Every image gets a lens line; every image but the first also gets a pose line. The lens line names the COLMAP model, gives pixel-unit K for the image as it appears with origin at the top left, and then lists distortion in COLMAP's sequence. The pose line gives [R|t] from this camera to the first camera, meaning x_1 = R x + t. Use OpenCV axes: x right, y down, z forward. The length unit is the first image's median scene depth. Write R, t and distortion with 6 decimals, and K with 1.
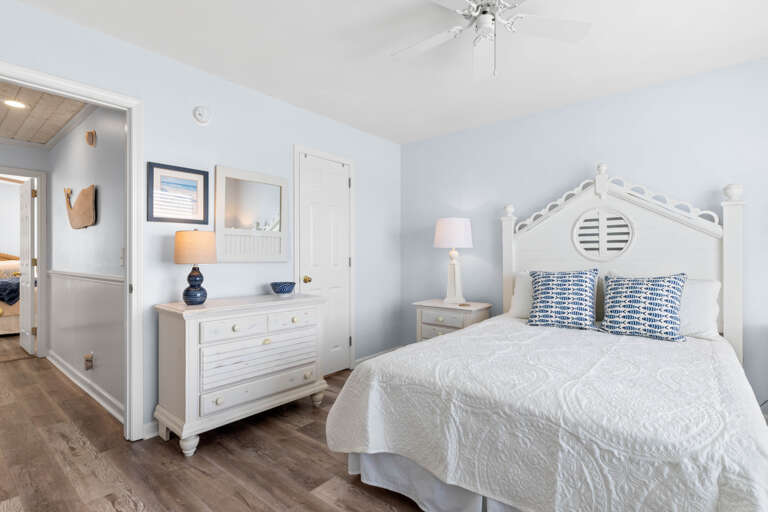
lens RADIAL K [[374.0, 0, 390.0], [0, 374.0, 255.5], [0, 0, 1]] dist [-0.003804, -0.000498]
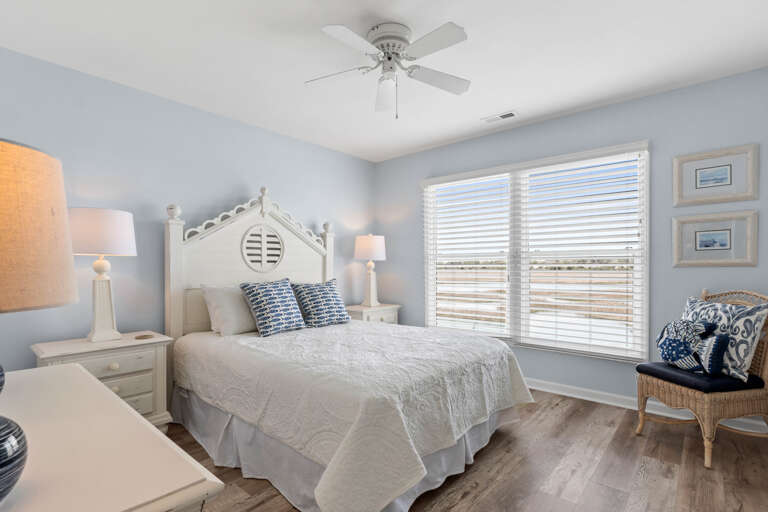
lens RADIAL K [[374.0, 0, 375.8], [0, 374.0, 271.5], [0, 0, 1]] dist [-0.003804, -0.000498]
pose [[0.038916, -0.011739, 0.999174, -0.561781], [0.001500, 0.999931, 0.011689, 0.000857], [-0.999241, 0.001044, 0.038931, 0.606571]]
